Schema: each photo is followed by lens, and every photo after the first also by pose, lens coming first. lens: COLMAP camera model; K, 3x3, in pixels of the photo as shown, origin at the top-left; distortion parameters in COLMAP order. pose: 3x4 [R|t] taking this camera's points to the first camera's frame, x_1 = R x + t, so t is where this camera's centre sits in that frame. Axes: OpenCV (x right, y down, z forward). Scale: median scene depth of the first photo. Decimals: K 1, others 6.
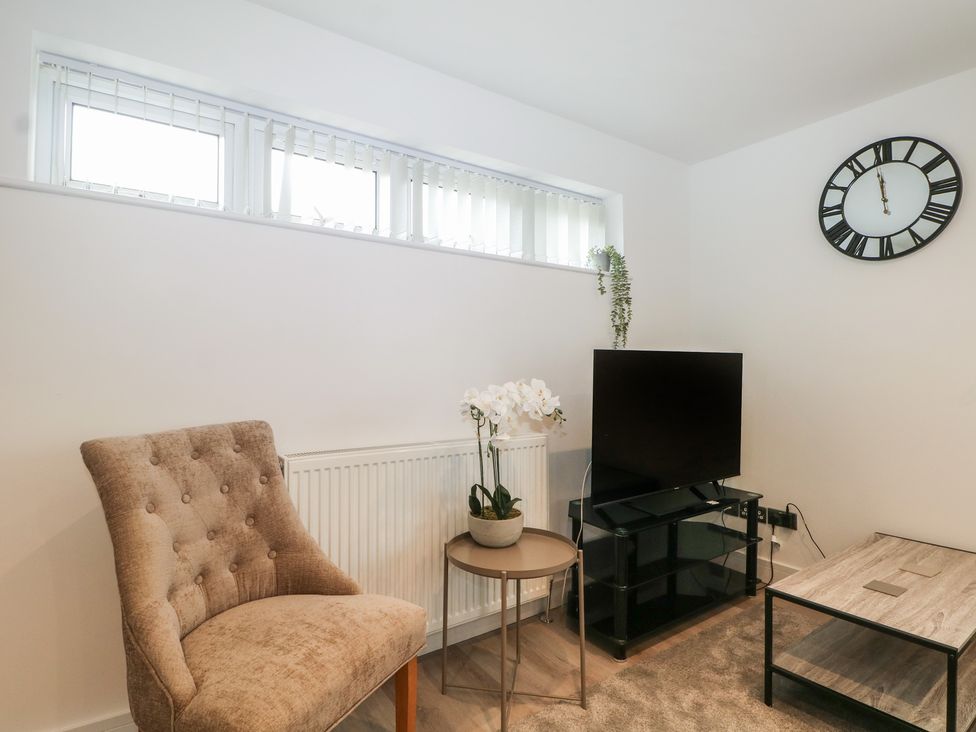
lens RADIAL K [[516.0, 0, 468.1], [0, 516.0, 363.2], [0, 0, 1]] dist [0.002732, -0.012614]
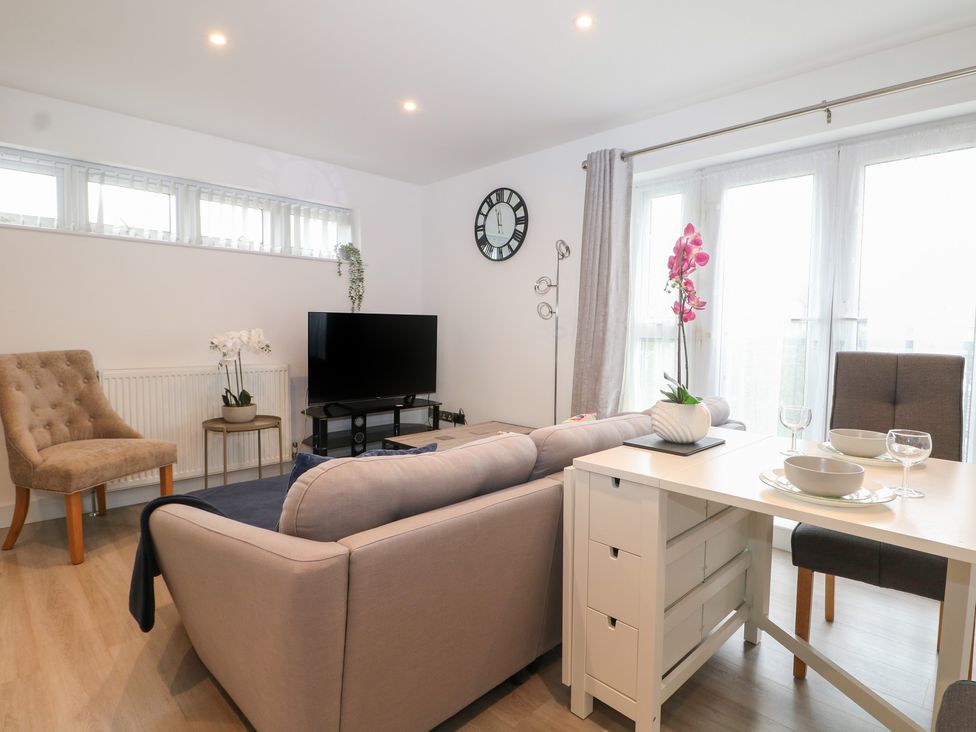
lens RADIAL K [[546.5, 0, 492.3], [0, 546.5, 361.7], [0, 0, 1]] dist [0.001530, -0.014989]
pose [[0.984710, -0.001682, 0.174192, 0.527932], [-0.010504, 0.997561, 0.069009, 0.006346], [-0.173883, -0.069784, 0.982291, -0.876437]]
